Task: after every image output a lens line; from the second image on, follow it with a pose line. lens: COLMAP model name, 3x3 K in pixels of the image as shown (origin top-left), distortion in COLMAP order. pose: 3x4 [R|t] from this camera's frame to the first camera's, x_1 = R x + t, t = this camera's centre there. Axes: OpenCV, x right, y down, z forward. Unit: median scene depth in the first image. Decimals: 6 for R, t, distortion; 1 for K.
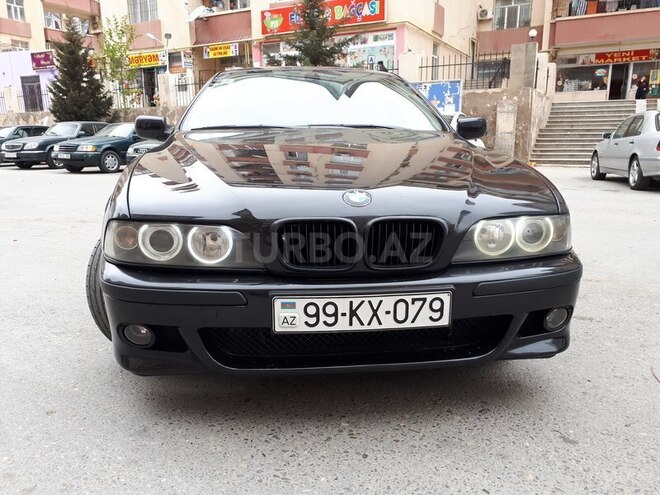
lens RADIAL K [[530.1, 0, 325.0], [0, 530.1, 234.3], [0, 0, 1]] dist [0.011196, 0.002625]
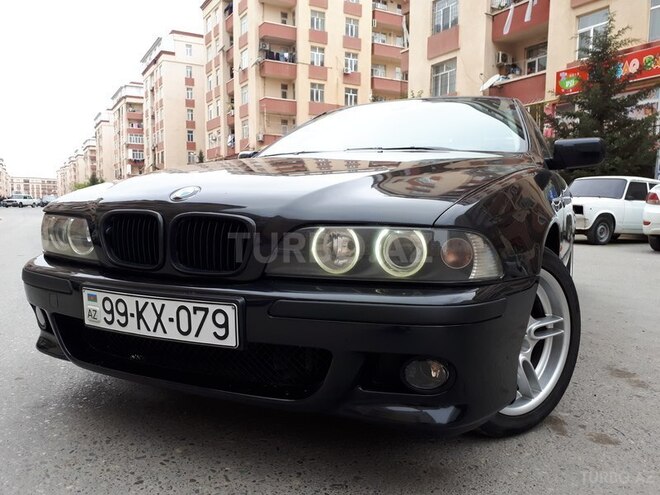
lens RADIAL K [[523.9, 0, 330.0], [0, 523.9, 247.5], [0, 0, 1]] dist [-0.007611, -0.006960]
pose [[0.855598, 0.053456, -0.514873, 0.761737], [-0.103024, 0.992340, -0.068174, 0.061176], [0.507285, 0.111374, 0.854551, 0.383565]]
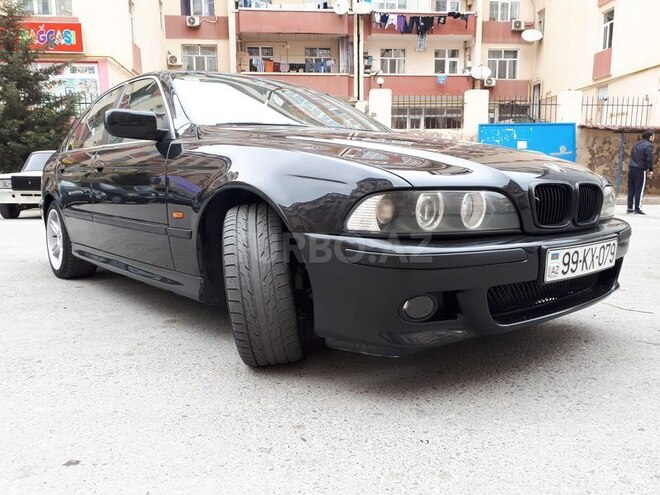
lens RADIAL K [[523.9, 0, 330.0], [0, 523.9, 247.5], [0, 0, 1]] dist [-0.007611, -0.006960]
pose [[0.836350, -0.067634, 0.544007, -1.046656], [0.095634, 0.995144, -0.023305, 0.091980], [-0.539789, 0.071517, 0.838757, 0.308669]]
